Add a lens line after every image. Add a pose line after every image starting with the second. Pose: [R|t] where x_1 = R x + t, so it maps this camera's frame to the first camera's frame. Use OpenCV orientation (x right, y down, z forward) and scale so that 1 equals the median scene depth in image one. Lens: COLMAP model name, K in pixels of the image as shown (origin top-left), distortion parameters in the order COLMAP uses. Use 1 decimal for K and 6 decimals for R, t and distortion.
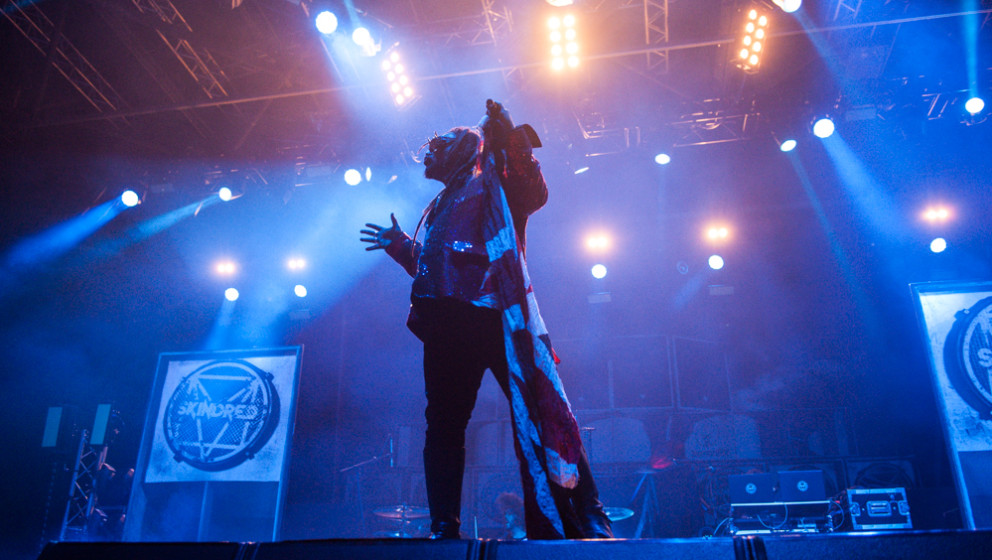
lens RADIAL K [[824.8, 0, 484.6], [0, 824.8, 298.5], [0, 0, 1]] dist [0.004282, 0.003642]
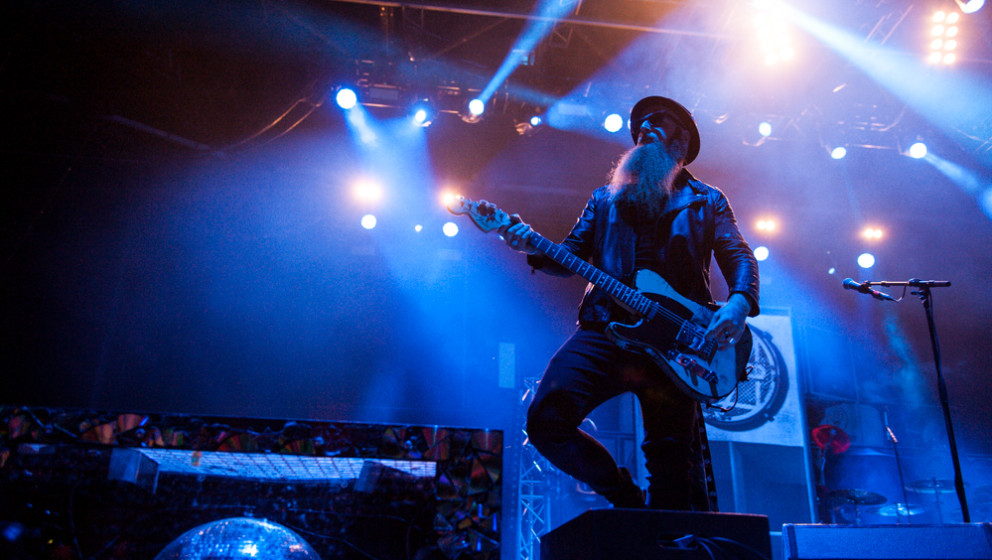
lens RADIAL K [[862.1, 0, 494.8], [0, 862.1, 286.7], [0, 0, 1]] dist [0.012571, -0.001476]
pose [[0.944119, 0.120236, 0.306891, -0.894301], [-0.130213, 0.991411, 0.012165, 0.068863], [-0.302792, -0.051447, 0.951667, 0.153235]]
